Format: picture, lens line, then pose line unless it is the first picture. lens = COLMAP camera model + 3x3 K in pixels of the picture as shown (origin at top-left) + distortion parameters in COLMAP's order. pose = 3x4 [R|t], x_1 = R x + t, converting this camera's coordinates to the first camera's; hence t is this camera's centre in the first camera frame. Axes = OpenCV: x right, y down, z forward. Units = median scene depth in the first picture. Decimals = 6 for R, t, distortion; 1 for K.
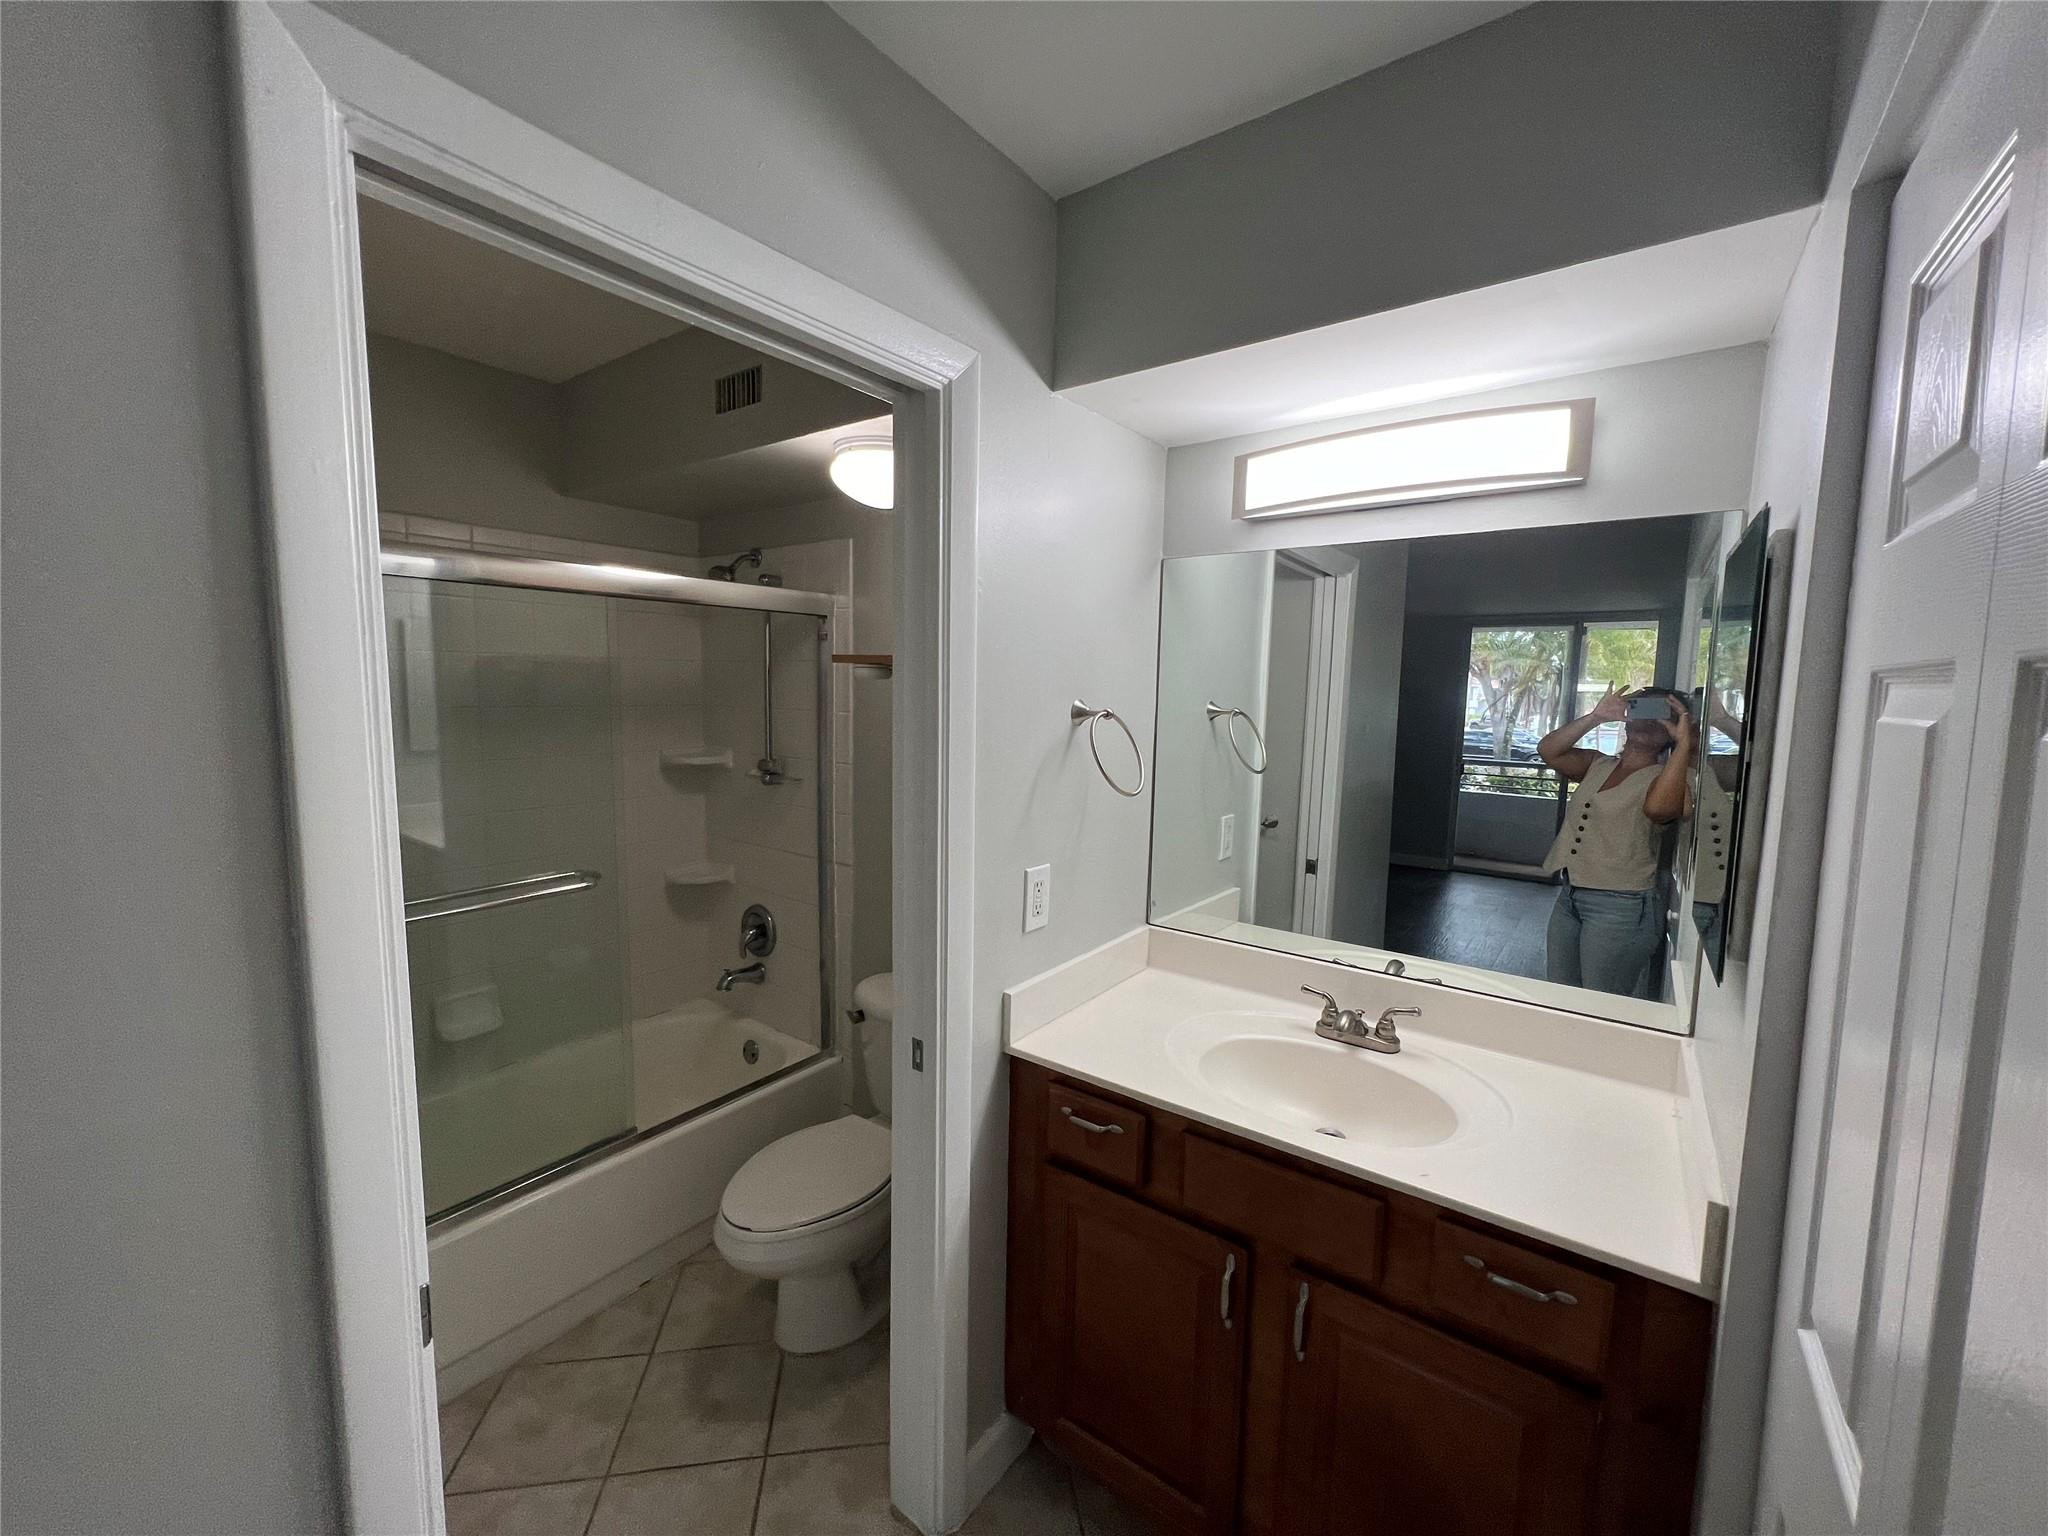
lens RADIAL K [[818.4, 0, 1021.6], [0, 818.4, 768.5], [0, 0, 1]] dist [-0.002876, -0.000014]
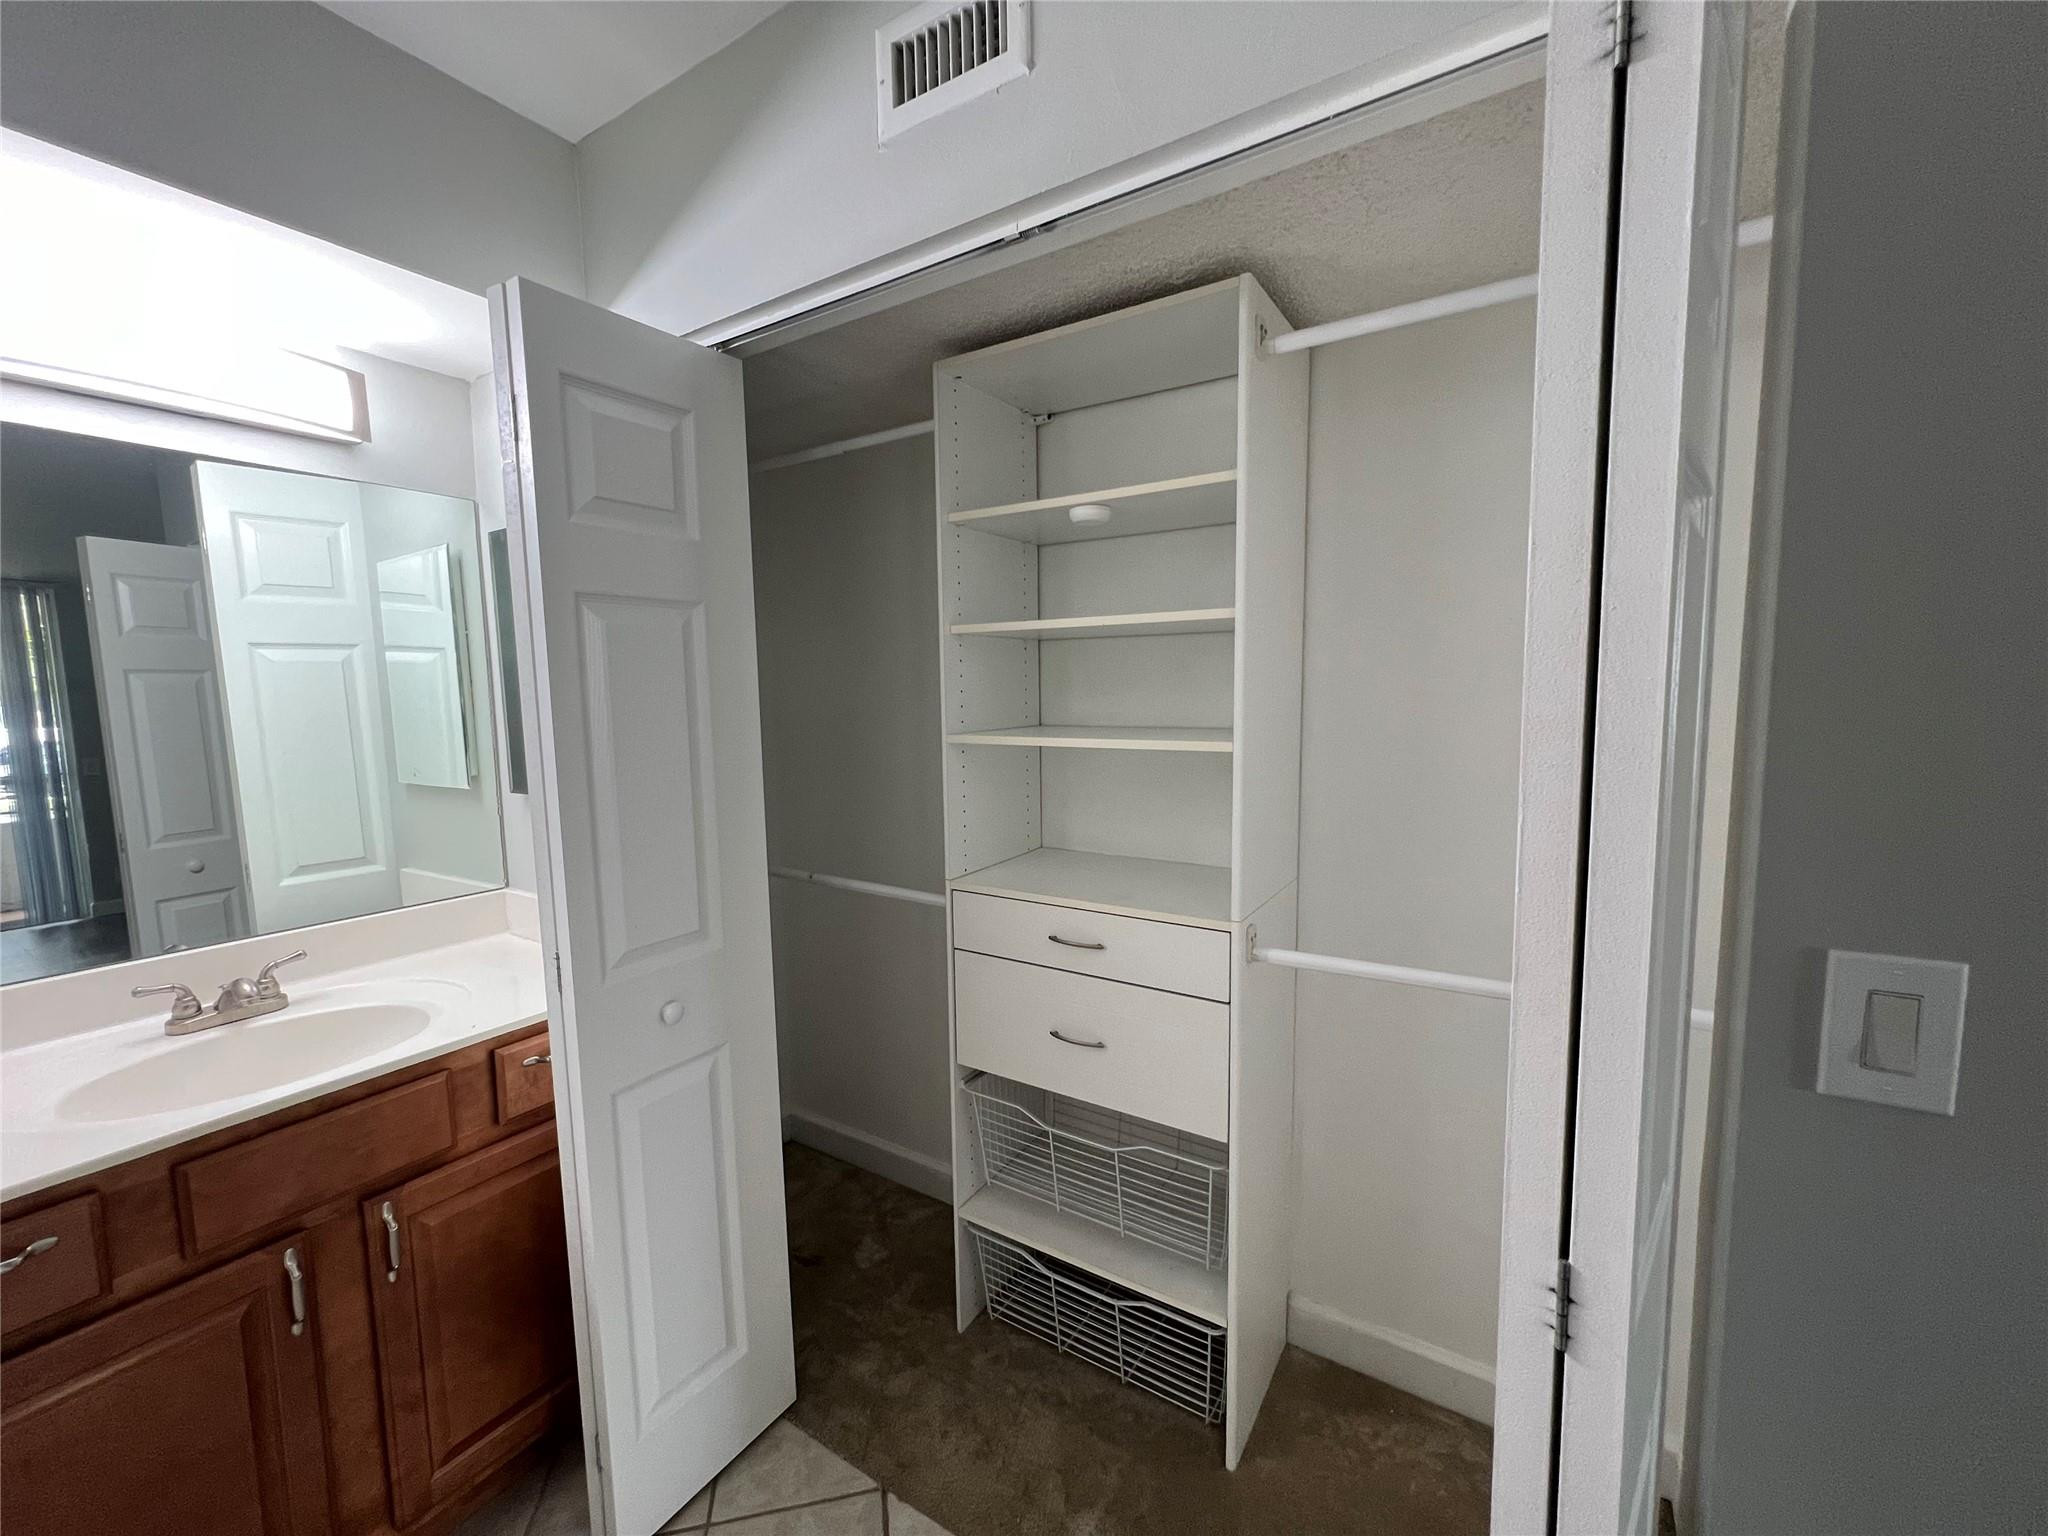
lens RADIAL K [[818.4, 0, 1021.6], [0, 818.4, 768.5], [0, 0, 1]] dist [-0.002876, -0.000014]
pose [[-0.046379, -0.103467, 0.993551, -0.495390], [0.109223, 0.988133, 0.108001, 0.071073], [-0.992935, 0.113527, -0.034527, 0.169193]]
